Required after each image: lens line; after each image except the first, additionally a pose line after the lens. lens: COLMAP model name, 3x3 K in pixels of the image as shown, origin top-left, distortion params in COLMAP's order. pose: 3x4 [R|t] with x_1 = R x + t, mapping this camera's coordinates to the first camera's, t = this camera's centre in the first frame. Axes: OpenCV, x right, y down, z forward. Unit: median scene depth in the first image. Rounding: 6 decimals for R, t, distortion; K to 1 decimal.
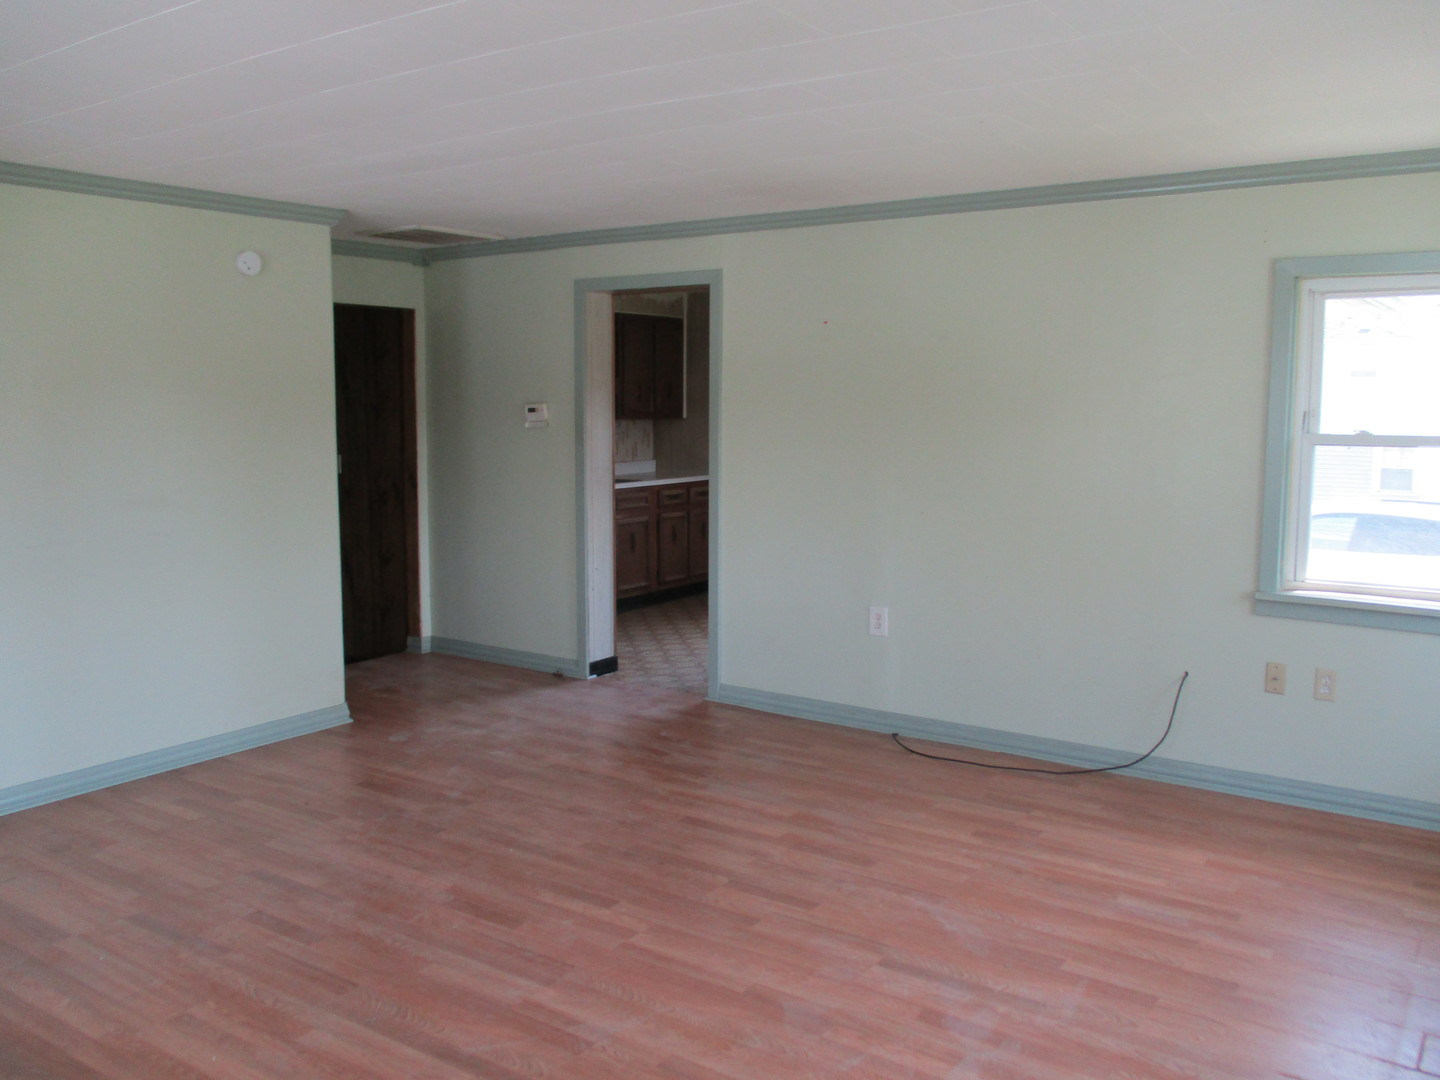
lens RADIAL K [[1222.4, 0, 720.0], [0, 1222.4, 540.0], [0, 0, 1]] dist [0.010842, -0.000800]
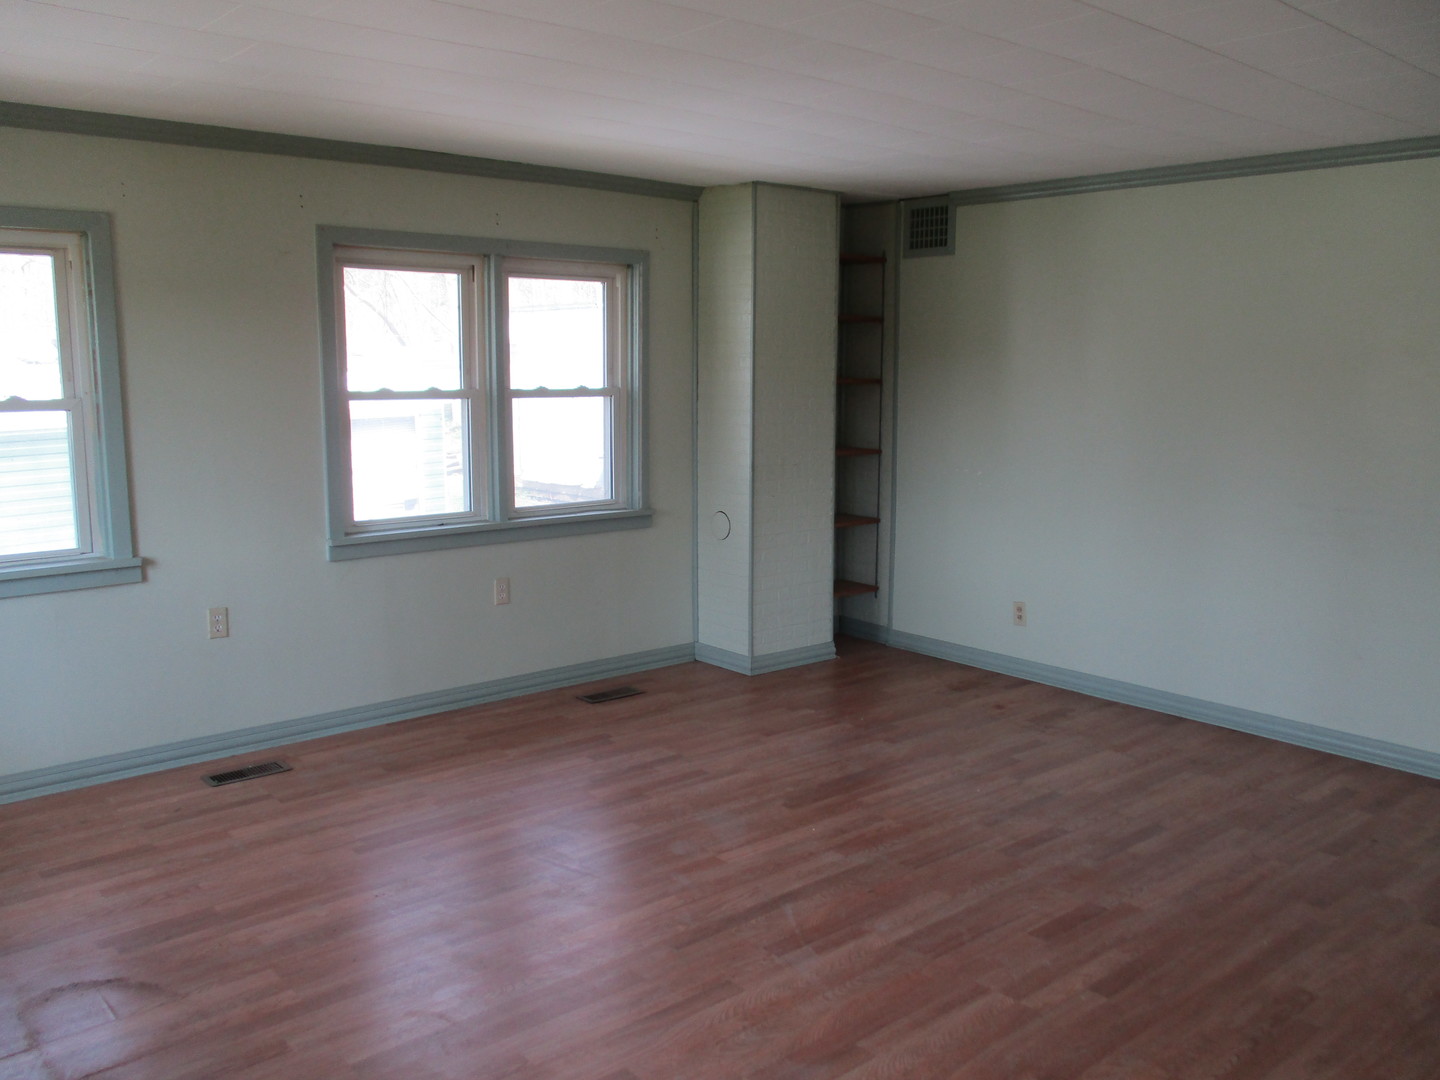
lens RADIAL K [[1222.4, 0, 720.0], [0, 1222.4, 540.0], [0, 0, 1]] dist [0.010842, -0.000800]
pose [[-0.249076, 0.140749, -0.958202, 0.744194], [-0.121269, 0.977064, 0.175042, -0.111817], [0.960862, 0.159798, -0.226295, 0.936829]]
